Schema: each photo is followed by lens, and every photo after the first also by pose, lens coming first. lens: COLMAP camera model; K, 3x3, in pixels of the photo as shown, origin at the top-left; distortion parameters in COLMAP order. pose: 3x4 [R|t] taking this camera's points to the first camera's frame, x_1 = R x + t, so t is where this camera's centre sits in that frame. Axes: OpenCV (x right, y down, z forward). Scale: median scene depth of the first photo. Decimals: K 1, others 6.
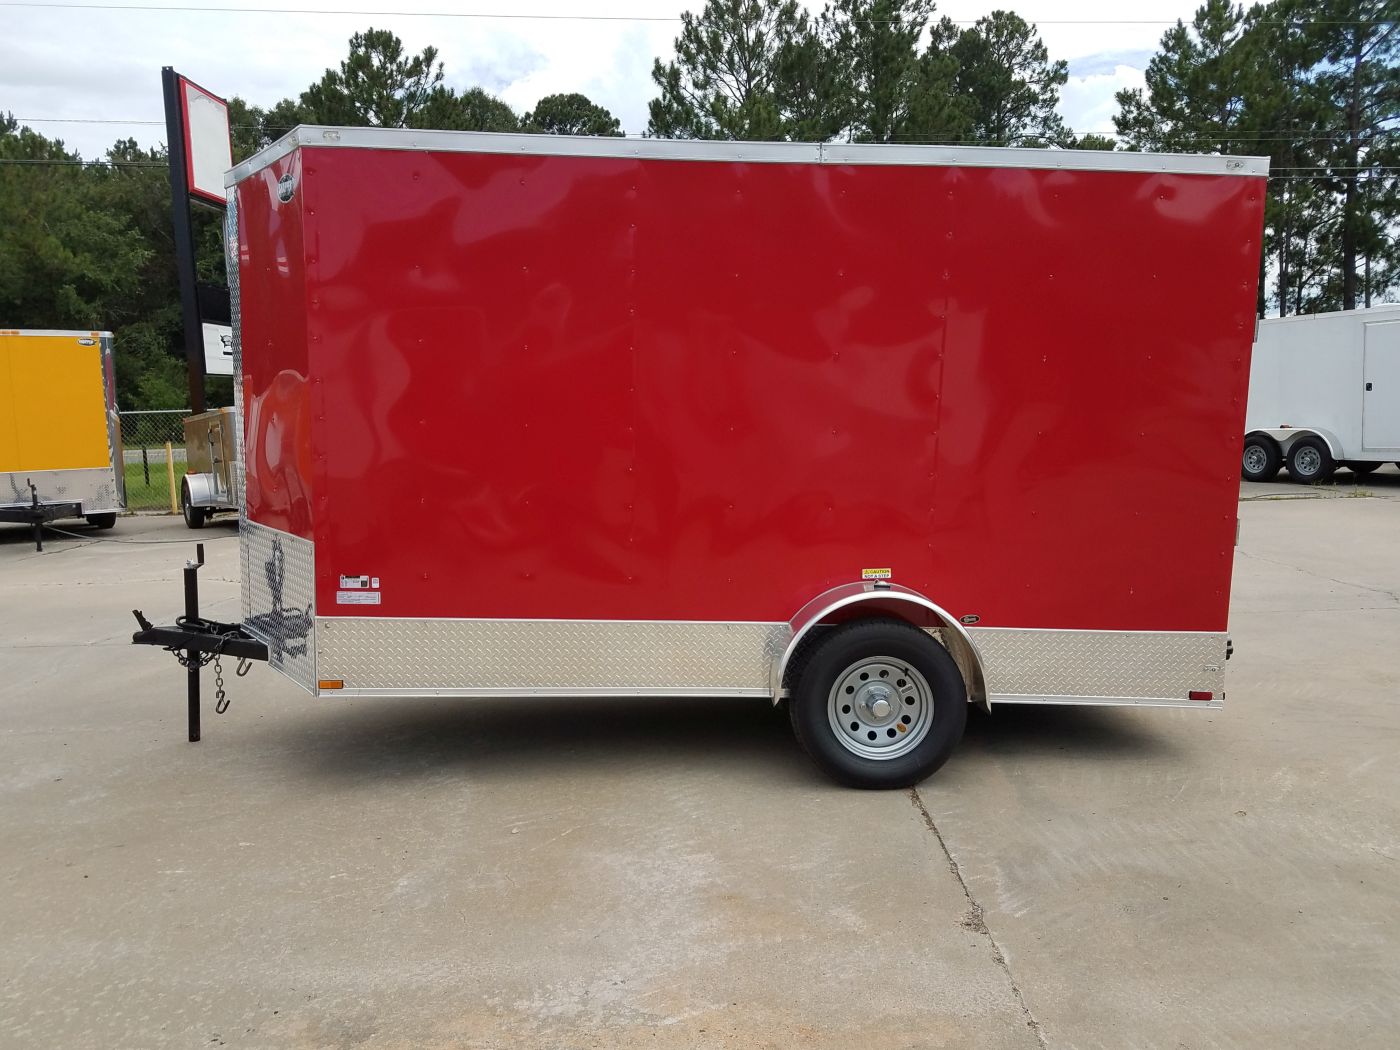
lens RADIAL K [[1097.4, 0, 700.0], [0, 1097.4, 525.0], [0, 0, 1]] dist [0.210951, -0.364554]
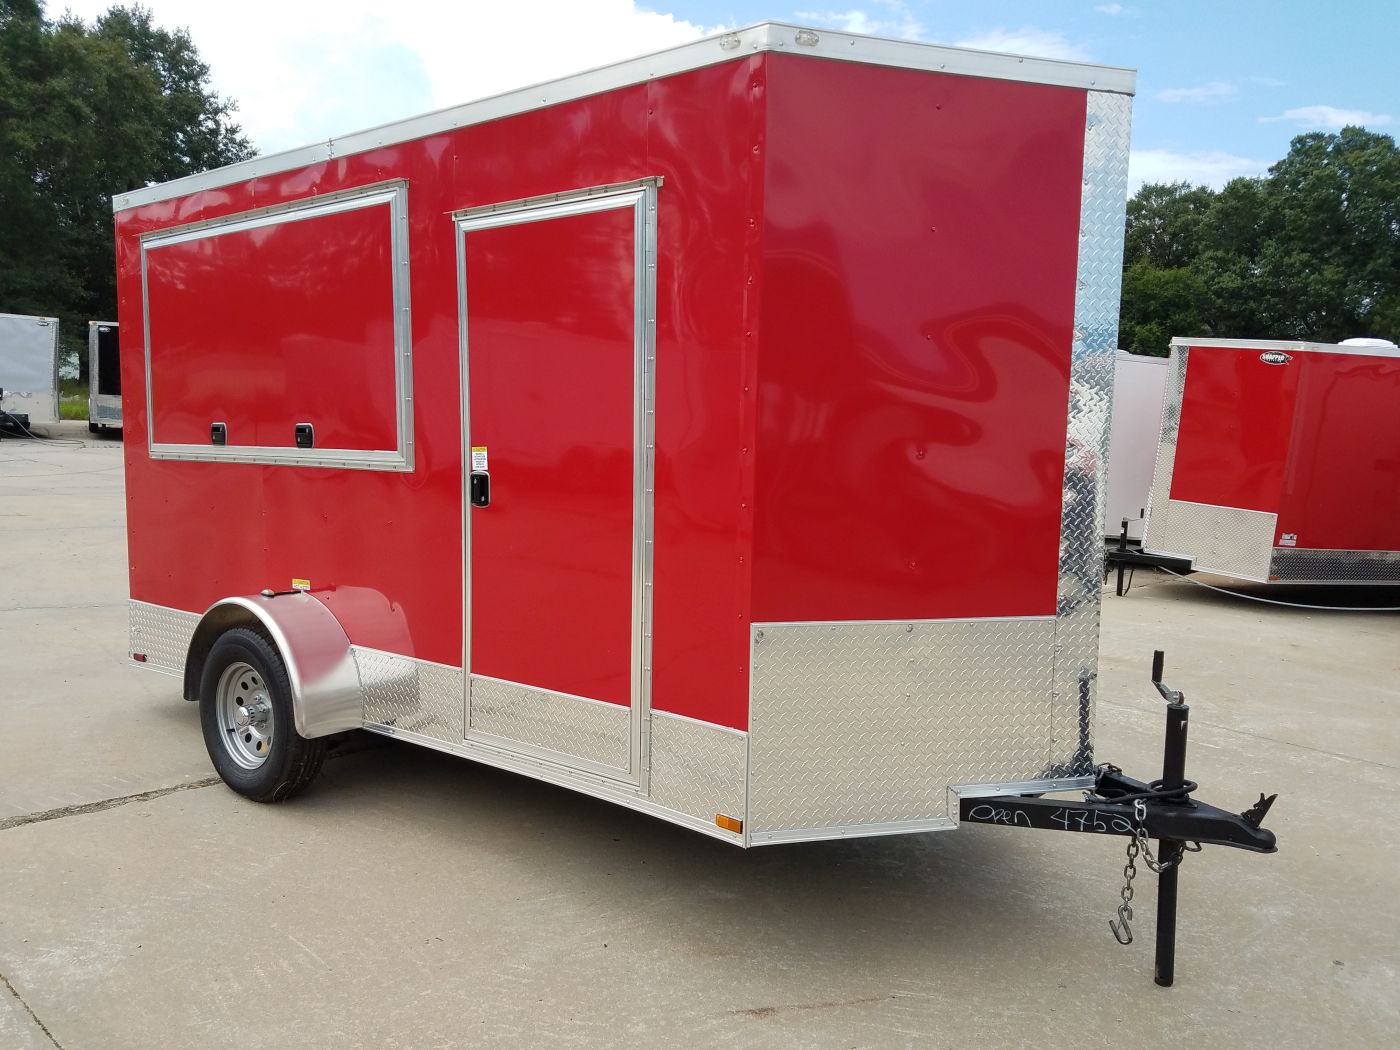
lens RADIAL K [[1102.7, 0, 686.2], [0, 1102.7, 538.6], [0, 0, 1]] dist [0.110165, -0.160001]
pose [[-0.746901, -0.094198, 0.658230, -0.843164], [0.032359, 0.983593, 0.177478, -0.218148], [-0.664148, 0.153858, -0.731598, 2.113327]]
